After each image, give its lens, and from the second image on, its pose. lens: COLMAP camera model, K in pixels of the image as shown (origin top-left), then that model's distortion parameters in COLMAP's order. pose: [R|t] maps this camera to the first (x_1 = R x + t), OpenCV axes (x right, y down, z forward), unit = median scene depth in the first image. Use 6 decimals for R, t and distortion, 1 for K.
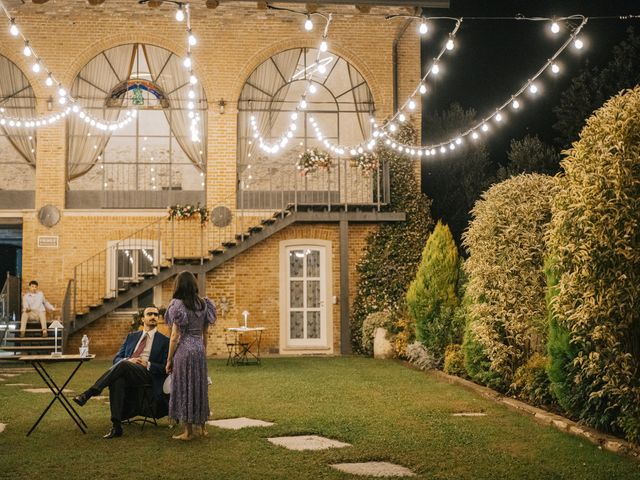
lens RADIAL K [[912.3, 0, 320.0], [0, 912.3, 240.0], [0, 0, 1]] dist [0.032293, 0.036607]
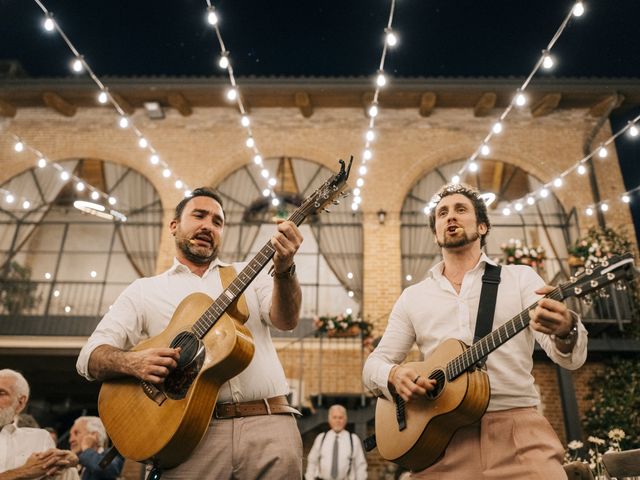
lens RADIAL K [[583.4, 0, 321.9], [0, 583.4, 242.1], [0, 0, 1]] dist [-0.003959, -0.002155]
pose [[0.990231, -0.031733, -0.135778, -0.089493], [-0.018344, 0.935648, -0.352457, 0.059911], [0.138225, 0.351505, 0.925926, 0.514513]]
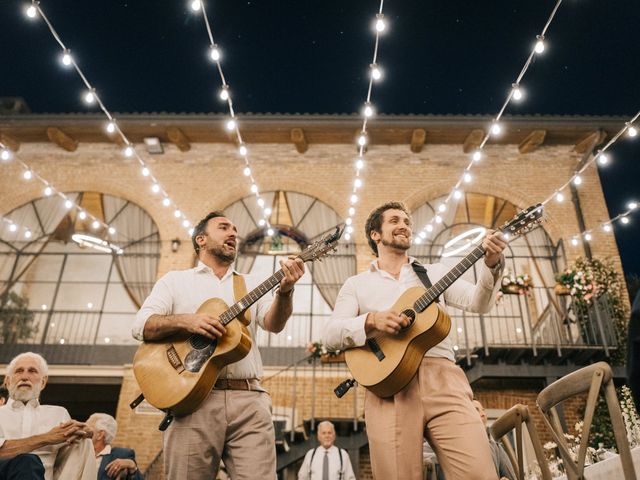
lens RADIAL K [[594.2, 0, 320.0], [0, 594.2, 240.0], [0, 0, 1]] dist [0.001286, -0.009880]
pose [[0.990858, -0.039216, -0.129080, -0.085227], [-0.019076, 0.906474, -0.421831, 0.077730], [0.133550, 0.420437, 0.897439, 0.498543]]
